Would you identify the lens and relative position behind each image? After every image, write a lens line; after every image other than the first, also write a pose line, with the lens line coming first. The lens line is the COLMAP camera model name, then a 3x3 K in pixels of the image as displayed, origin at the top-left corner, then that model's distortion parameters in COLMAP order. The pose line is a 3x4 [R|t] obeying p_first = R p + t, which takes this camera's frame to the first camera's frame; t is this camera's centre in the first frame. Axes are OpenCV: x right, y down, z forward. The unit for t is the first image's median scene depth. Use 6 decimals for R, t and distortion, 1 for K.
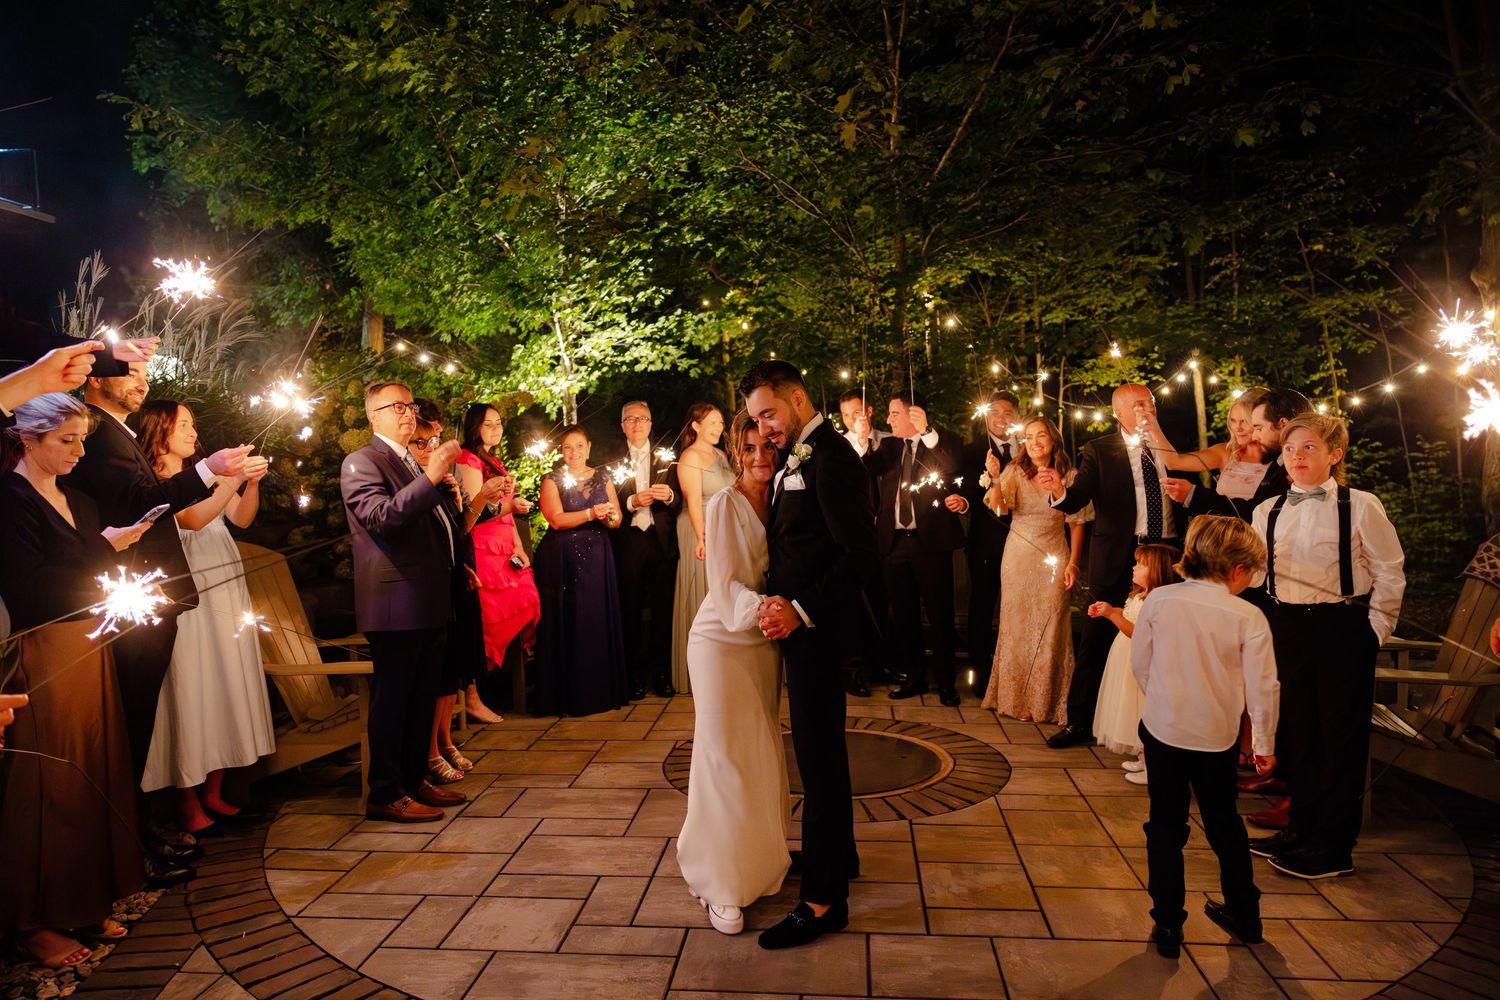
lens RADIAL K [[1033.6, 0, 750.0], [0, 1033.6, 500.0], [0, 0, 1]] dist [-0.000863, -0.003567]
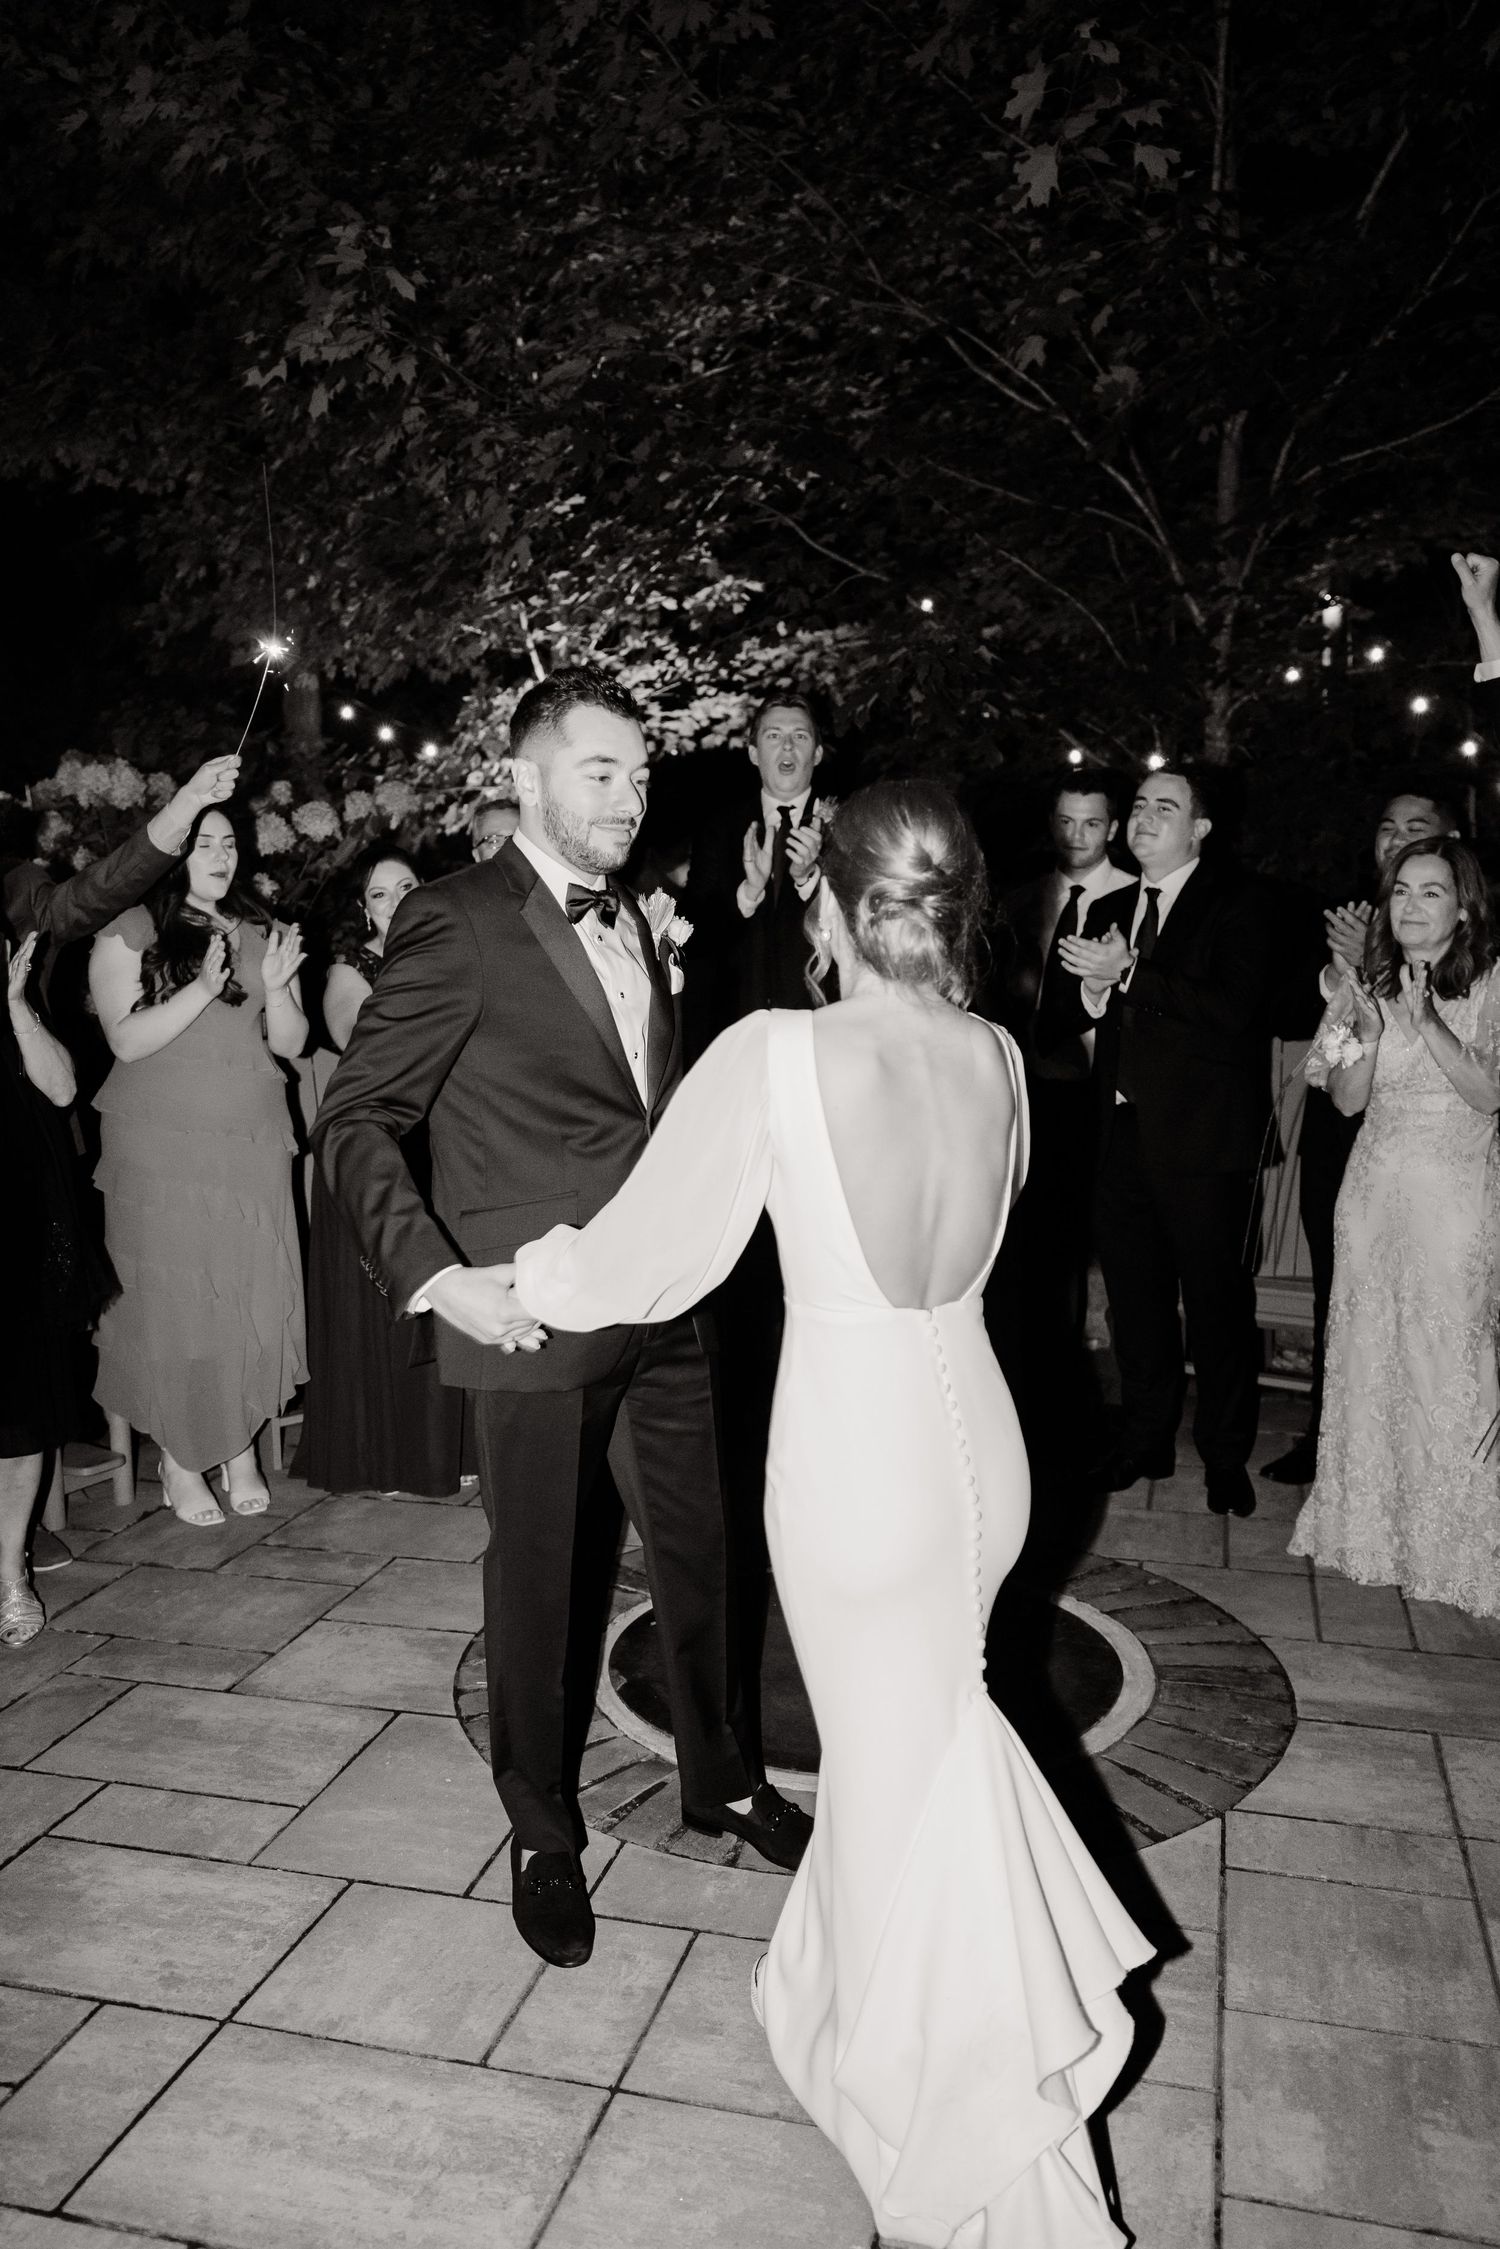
lens RADIAL K [[1798.6, 0, 752.7], [0, 1798.6, 1117.0], [0, 0, 1]] dist [-0.010531, 0.014665]
pose [[0.986134, 0.030133, -0.163195, 0.076816], [-0.018720, 0.997299, 0.071022, -0.009397], [0.164894, -0.066982, 0.984034, 0.151451]]
